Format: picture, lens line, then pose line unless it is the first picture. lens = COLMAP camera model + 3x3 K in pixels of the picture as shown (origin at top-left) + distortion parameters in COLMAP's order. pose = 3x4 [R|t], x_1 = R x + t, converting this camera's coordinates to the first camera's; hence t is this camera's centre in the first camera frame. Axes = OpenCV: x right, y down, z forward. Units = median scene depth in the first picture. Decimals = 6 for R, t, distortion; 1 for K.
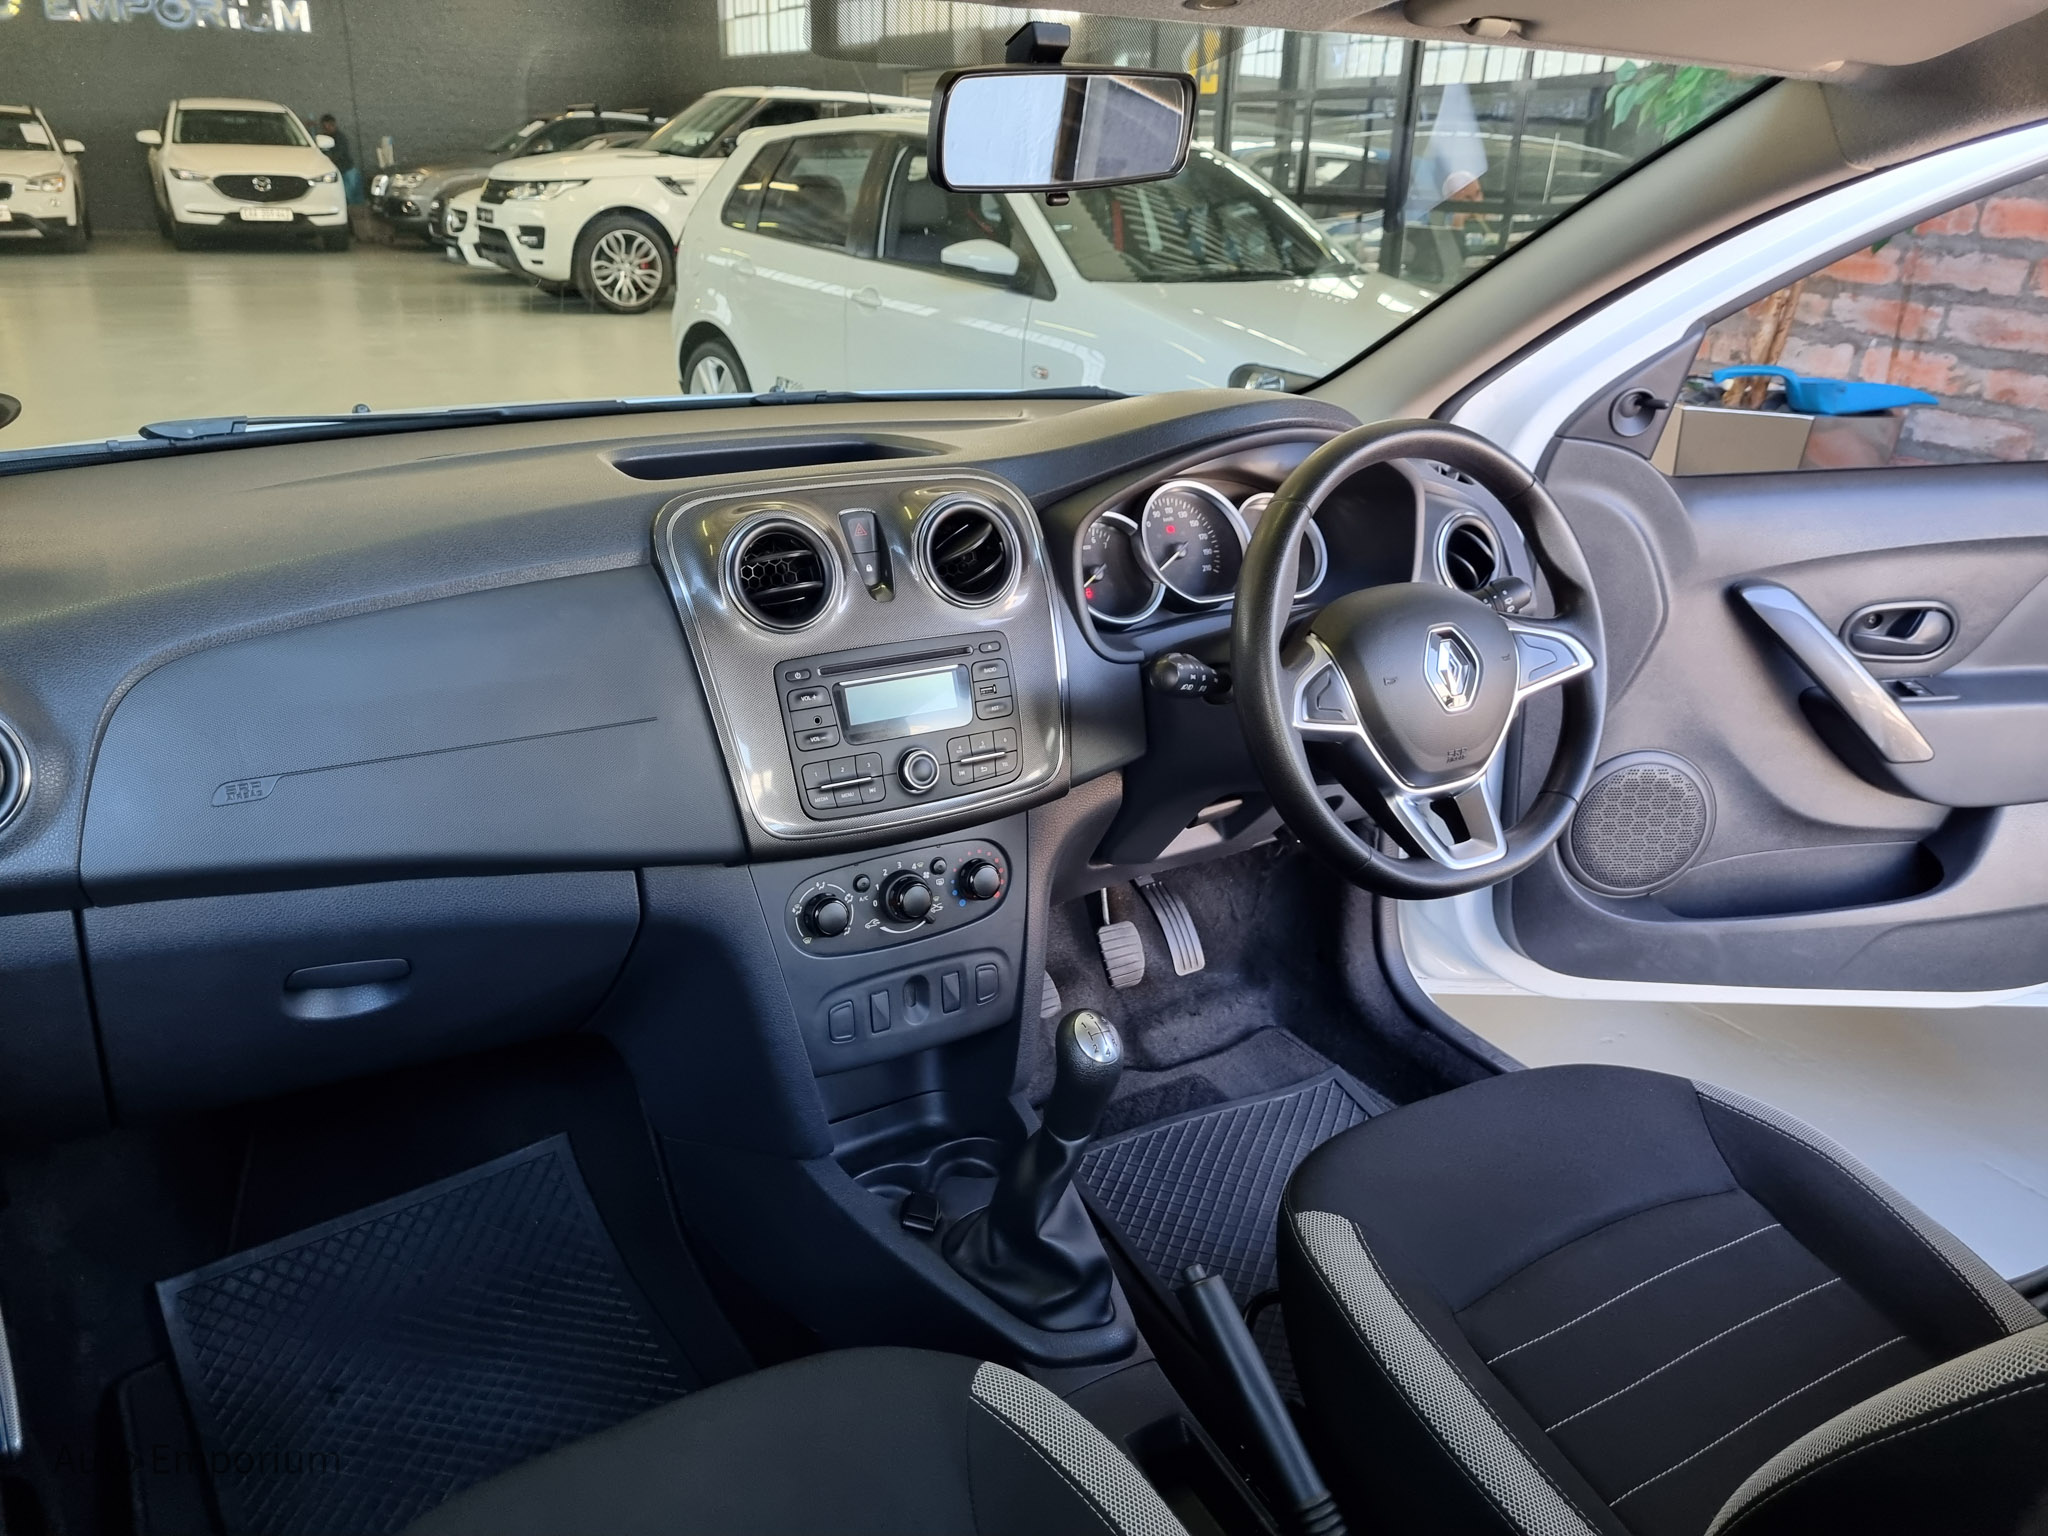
lens RADIAL K [[1548.6, 0, 1025.3], [0, 1548.6, 783.7], [0, 0, 1]] dist [0.071748, -0.077923]
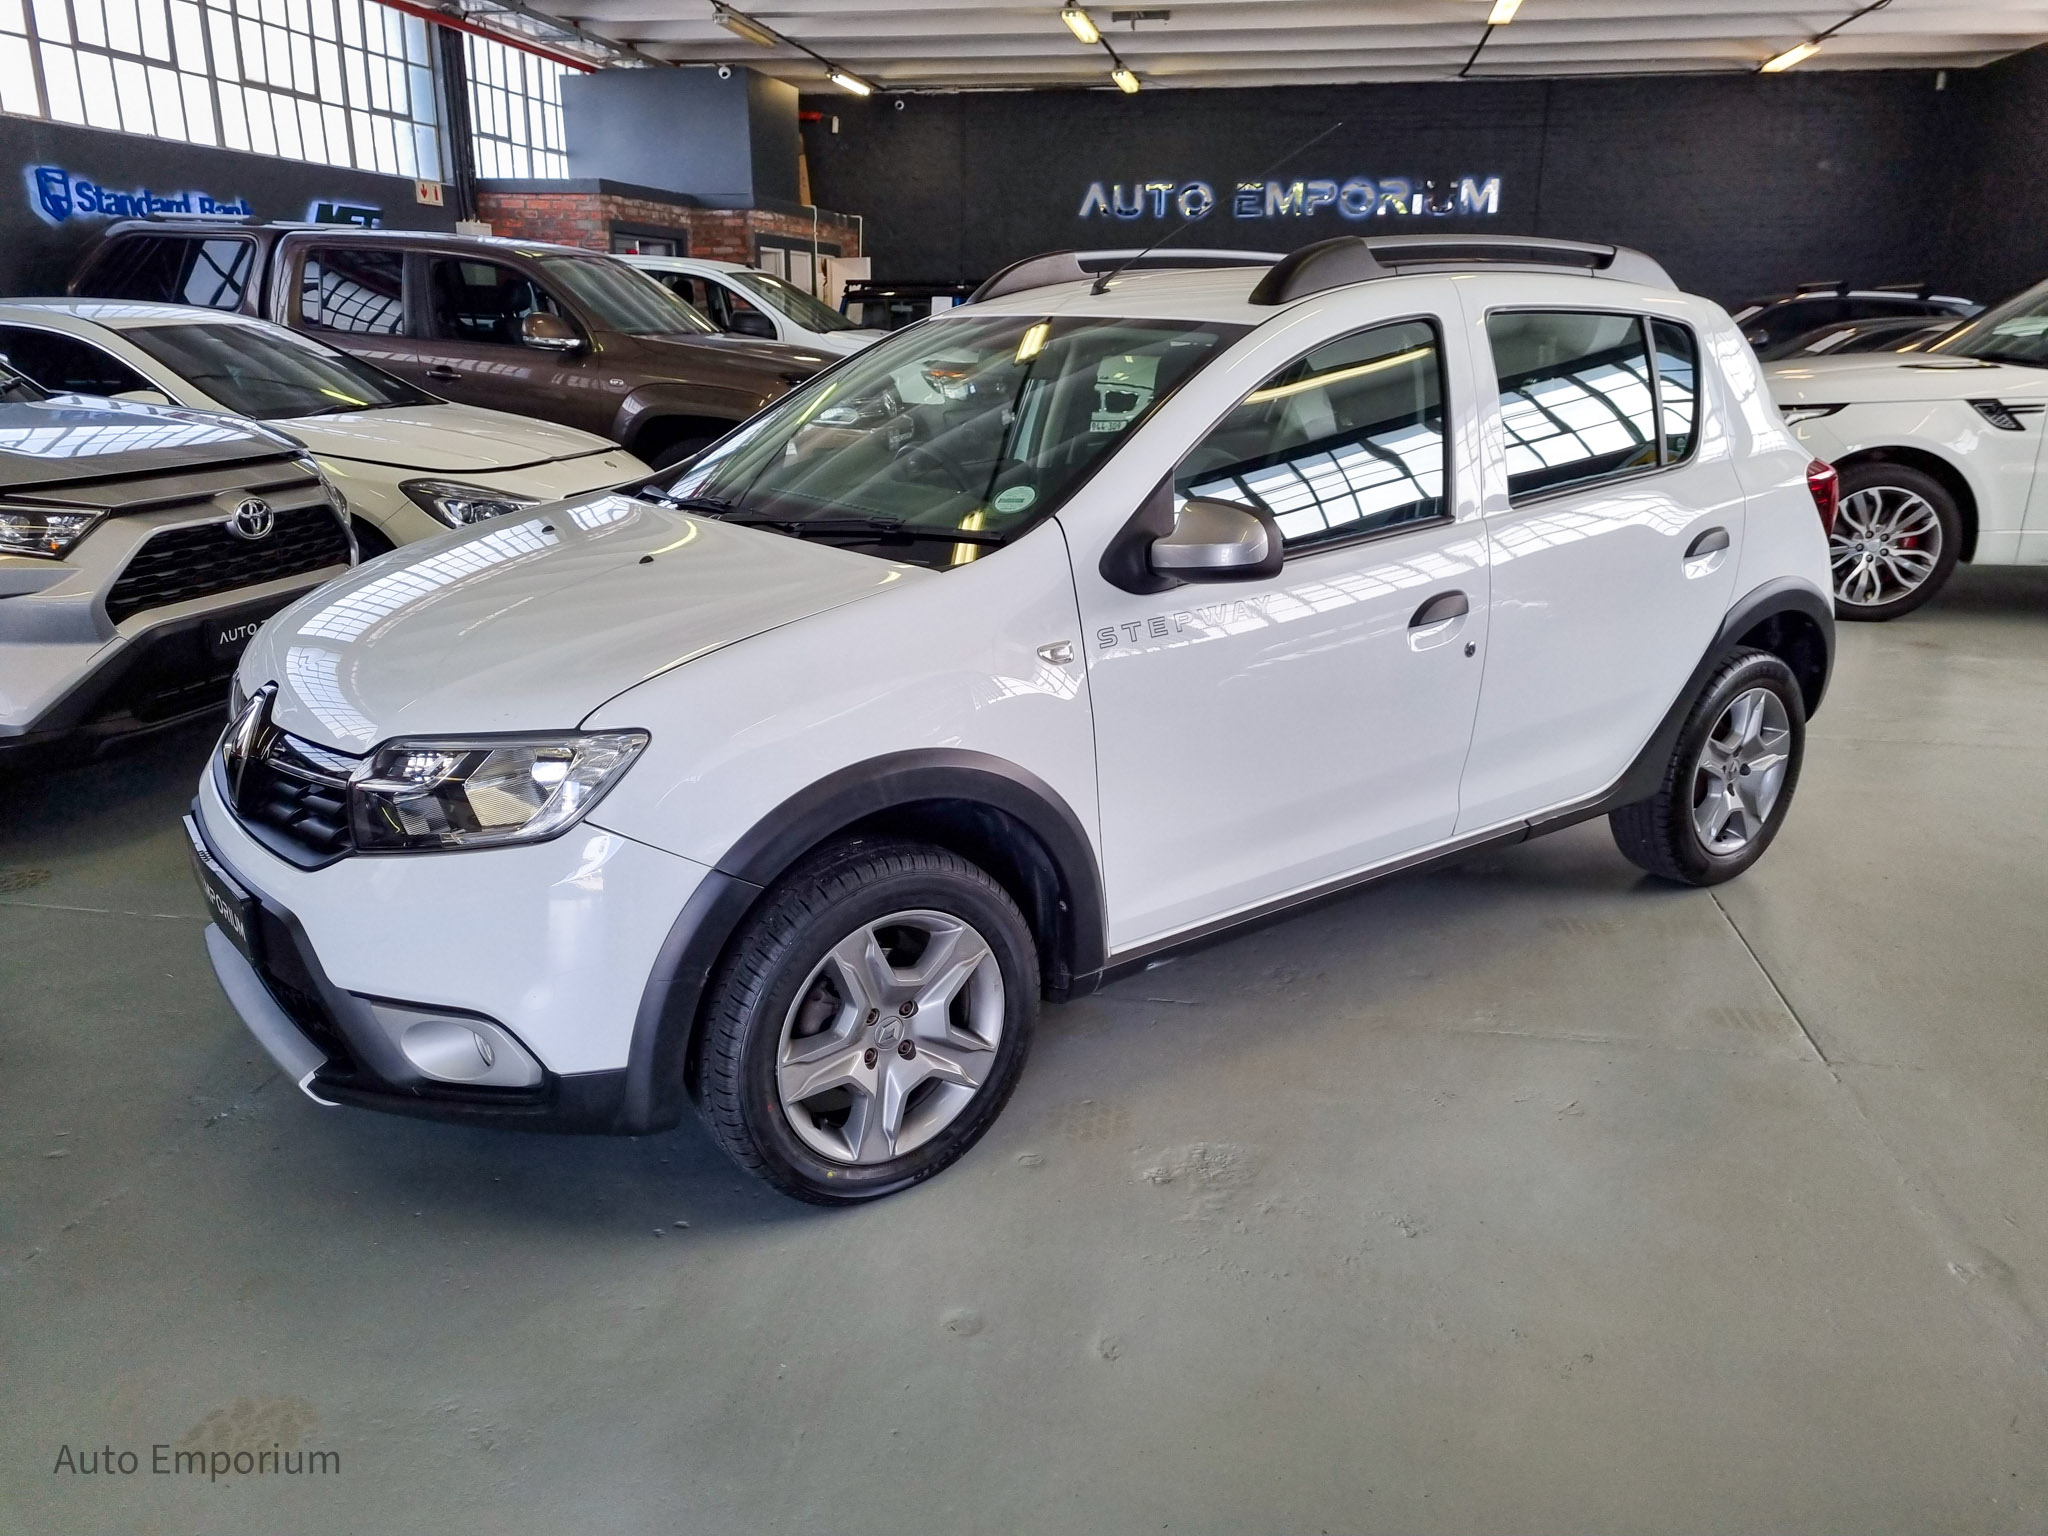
lens RADIAL K [[1518.6, 0, 991.2], [0, 1518.6, 758.5], [0, 0, 1]] dist [0.071046, -0.067880]
pose [[0.758094, 0.166319, -0.630581, -0.578871], [-0.234134, 0.971879, -0.025142, -0.722139], [0.608667, 0.166701, 0.775716, 1.619585]]
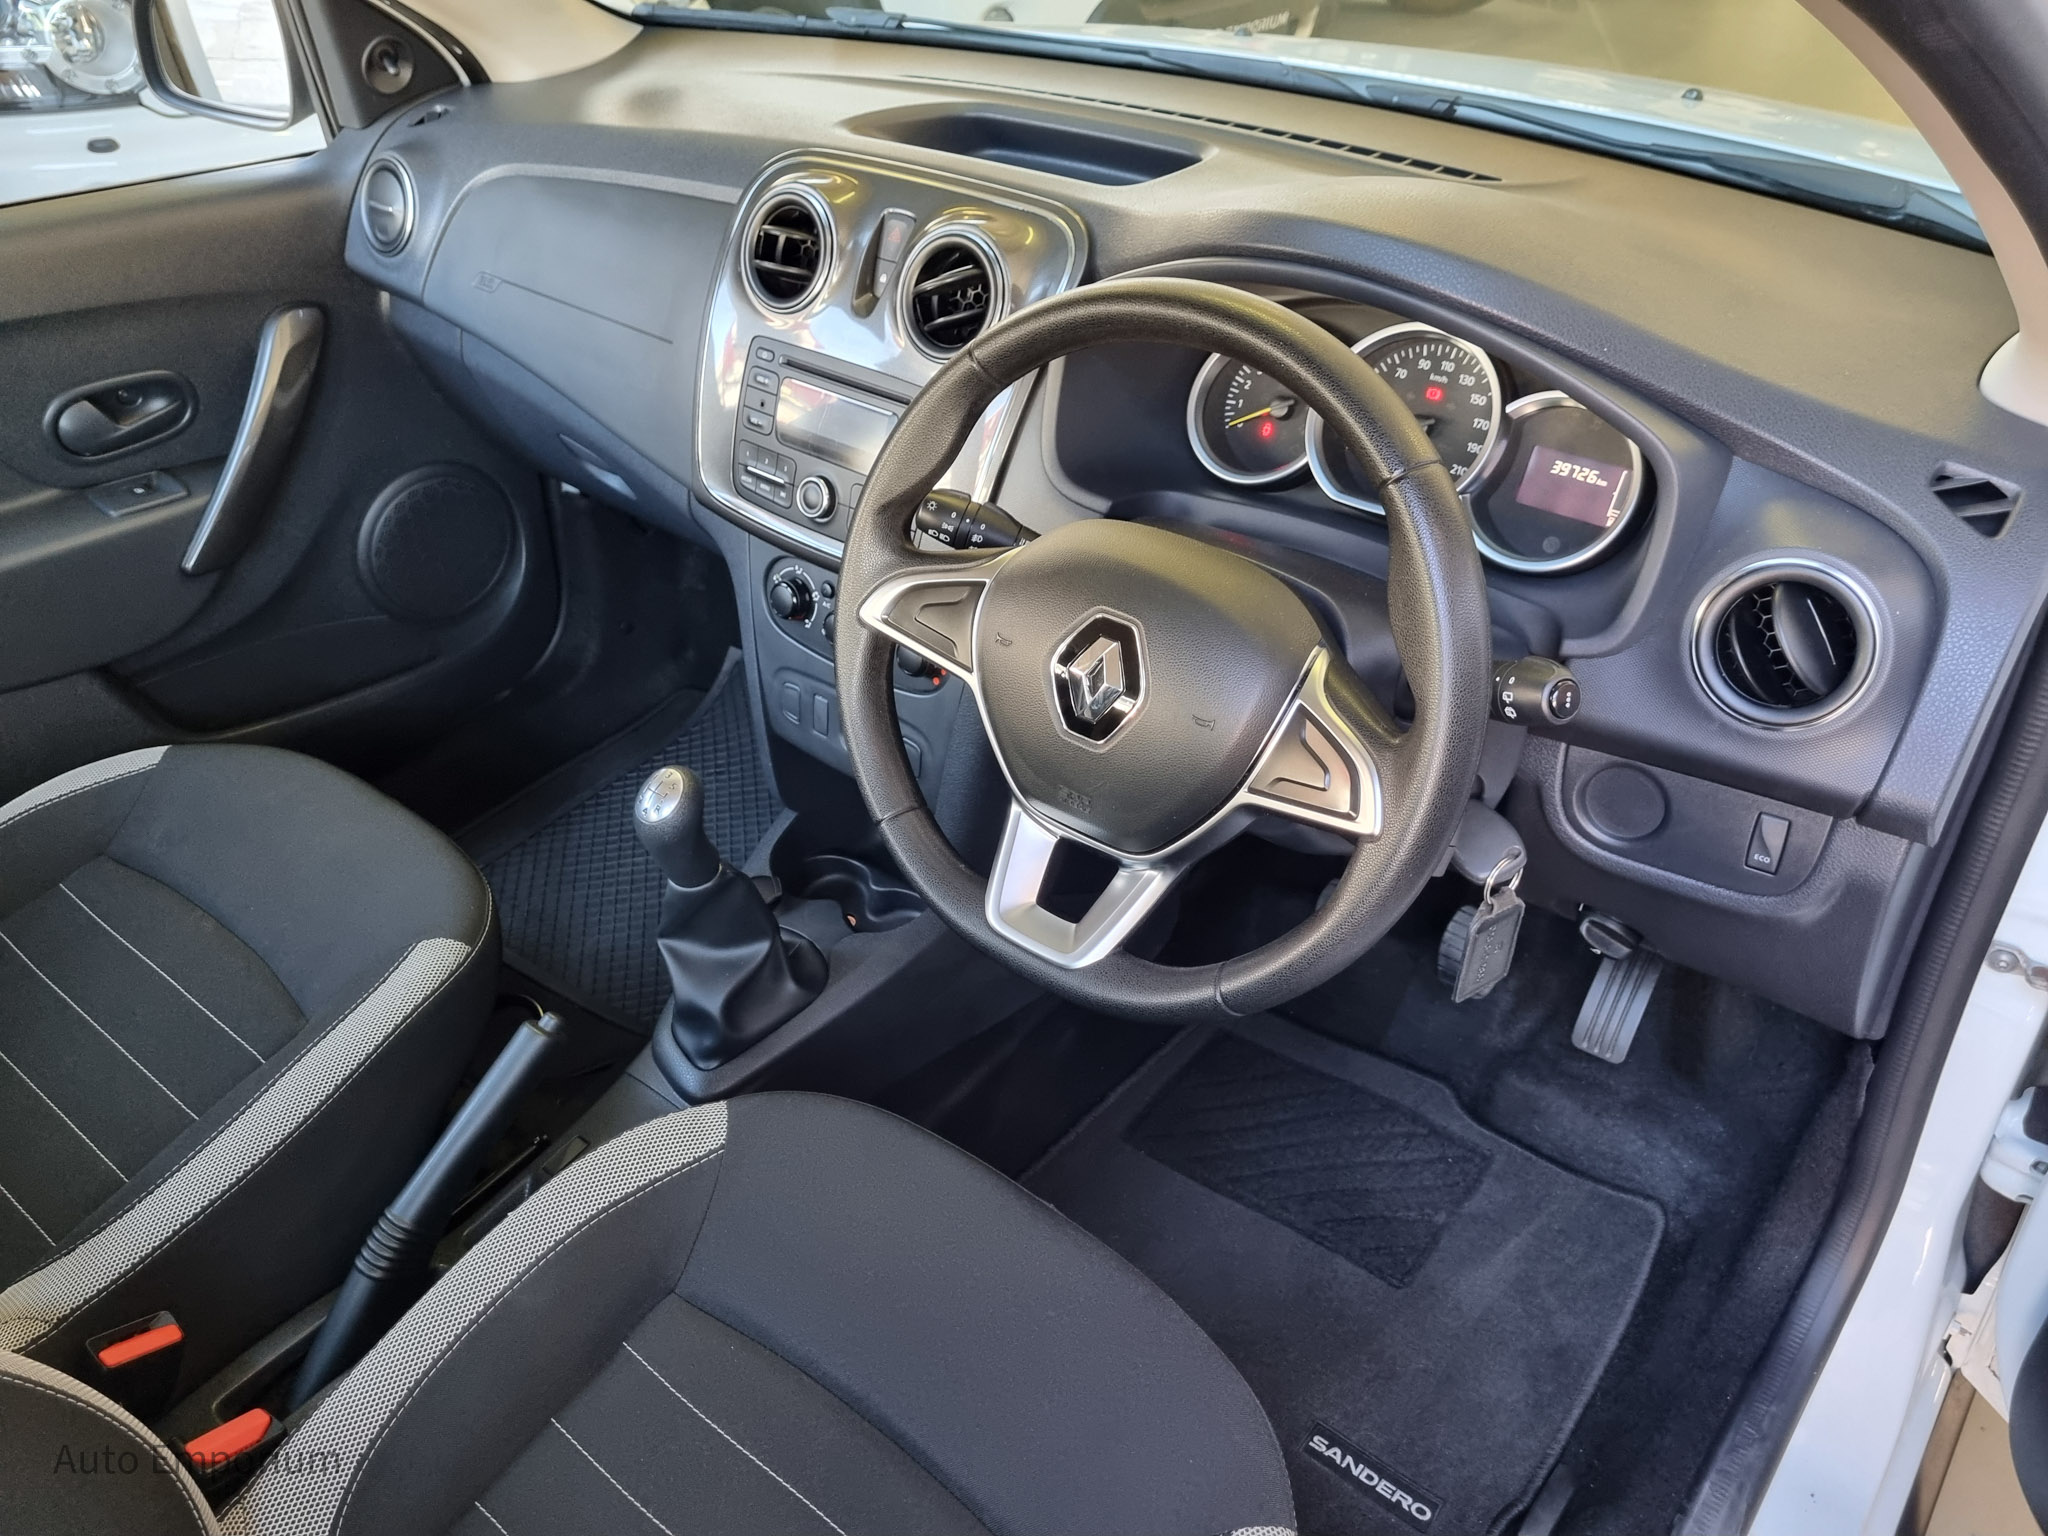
lens RADIAL K [[1542.2, 0, 1021.3], [0, 1542.2, 747.6], [0, 0, 1]] dist [0.068408, -0.063400]
pose [[0.330041, 0.513361, -0.792170, 0.334631], [-0.338457, 0.847751, 0.408369, -0.128433], [0.881204, 0.133336, 0.453543, 0.289841]]
